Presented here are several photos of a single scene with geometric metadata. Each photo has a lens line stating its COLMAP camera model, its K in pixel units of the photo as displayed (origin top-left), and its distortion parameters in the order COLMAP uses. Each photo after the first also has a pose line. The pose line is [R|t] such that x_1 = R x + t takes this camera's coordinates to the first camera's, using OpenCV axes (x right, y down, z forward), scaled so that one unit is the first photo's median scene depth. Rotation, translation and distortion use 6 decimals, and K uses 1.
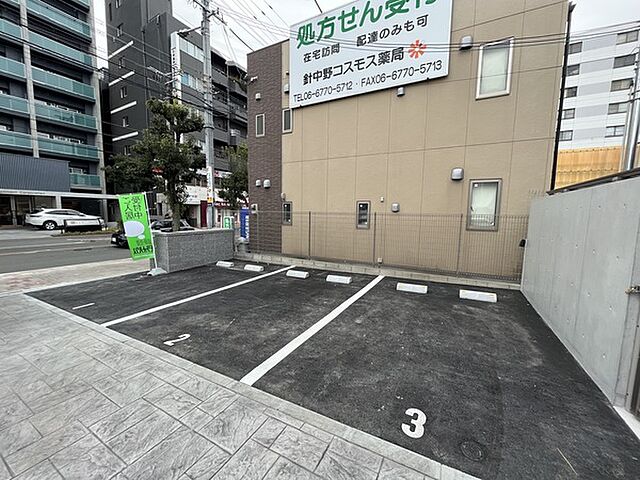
lens RADIAL K [[257.9, 0, 318.9], [0, 257.9, 239.6], [0, 0, 1]] dist [-0.005929, 0.000377]
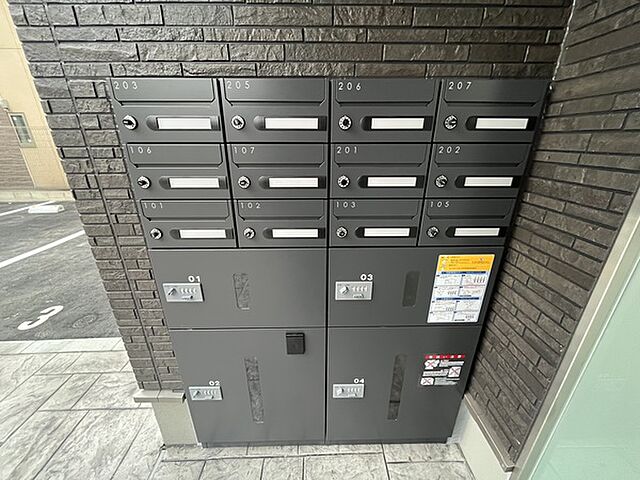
lens RADIAL K [[257.9, 0, 319.5], [0, 257.9, 239.0], [0, 0, 1]] dist [-0.005929, 0.000377]
pose [[0.866304, -0.194660, 0.460027, 0.249638], [0.065040, 0.957060, 0.282498, 0.050127], [-0.495264, -0.214809, 0.841766, -0.098055]]
